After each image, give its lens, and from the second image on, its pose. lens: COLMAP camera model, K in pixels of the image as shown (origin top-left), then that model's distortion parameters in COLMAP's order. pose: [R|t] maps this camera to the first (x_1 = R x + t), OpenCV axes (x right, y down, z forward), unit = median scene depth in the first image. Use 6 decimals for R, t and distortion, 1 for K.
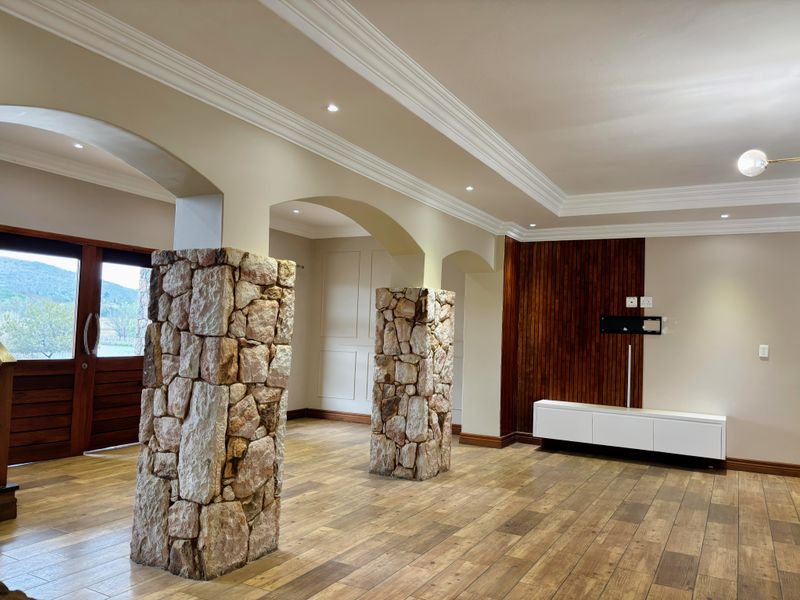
lens RADIAL K [[607.8, 0, 402.0], [0, 607.8, 300.9], [0, 0, 1]] dist [0.021562, -0.015293]
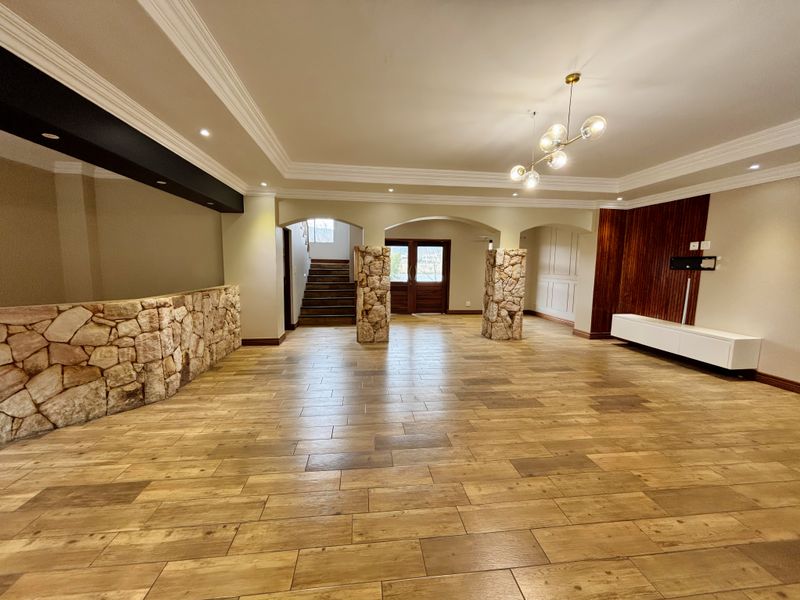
lens RADIAL K [[320.8, 0, 397.4], [0, 320.8, 299.4], [0, 0, 1]] dist [-0.000423, -0.000001]
pose [[0.577692, 0.060404, -0.814017, 0.724954], [0.048334, 0.992977, 0.107986, 0.013213], [0.814823, -0.101727, 0.570715, 0.089937]]
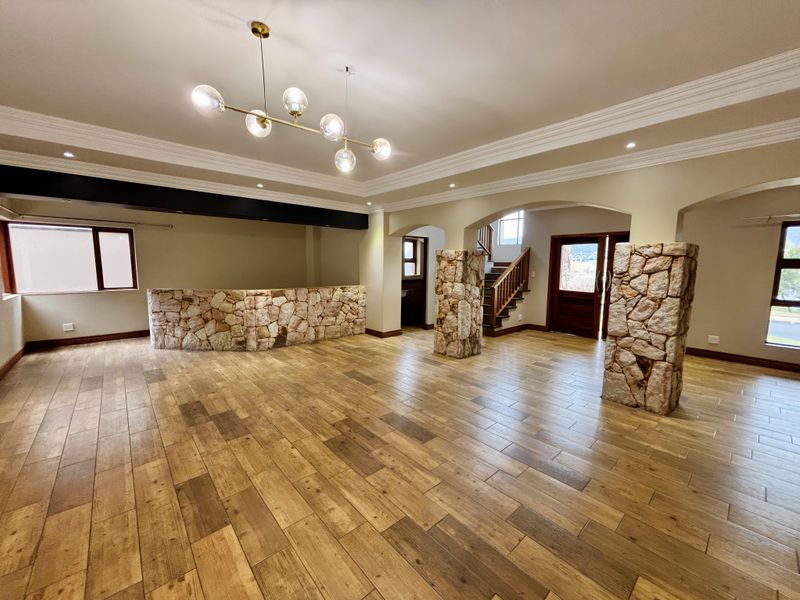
lens RADIAL K [[320.8, 0, 398.6], [0, 320.8, 298.3], [0, 0, 1]] dist [-0.000423, -0.000001]
pose [[-0.338101, 0.066236, -0.938776, 0.769515], [0.028304, 0.997785, 0.060206, 0.031274], [0.940684, -0.006216, -0.339227, 0.795948]]
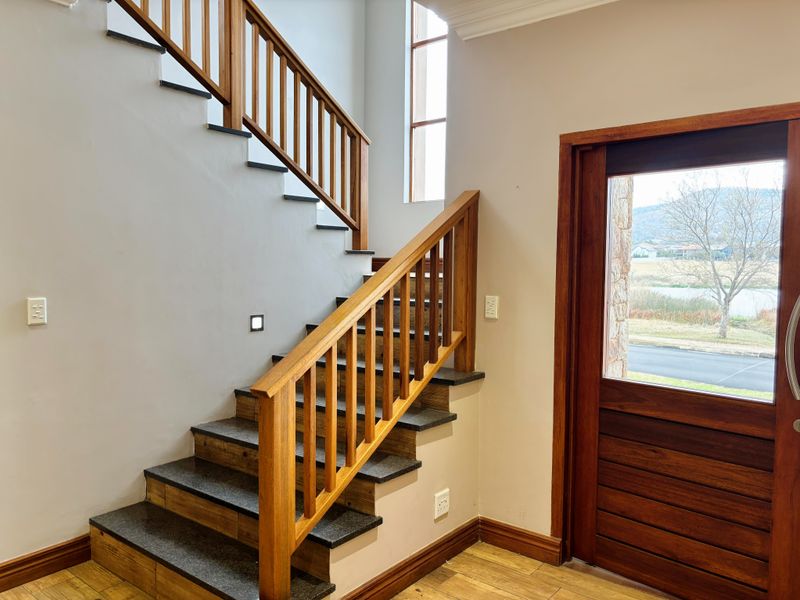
lens RADIAL K [[607.8, 0, 398.5], [0, 607.8, 300.2], [0, 0, 1]] dist [0.021562, -0.015293]
pose [[-0.169412, 0.018605, -0.985370, -0.091908], [0.032841, 0.999373, 0.013223, 0.012315], [0.984998, -0.030120, -0.169917, 0.879776]]
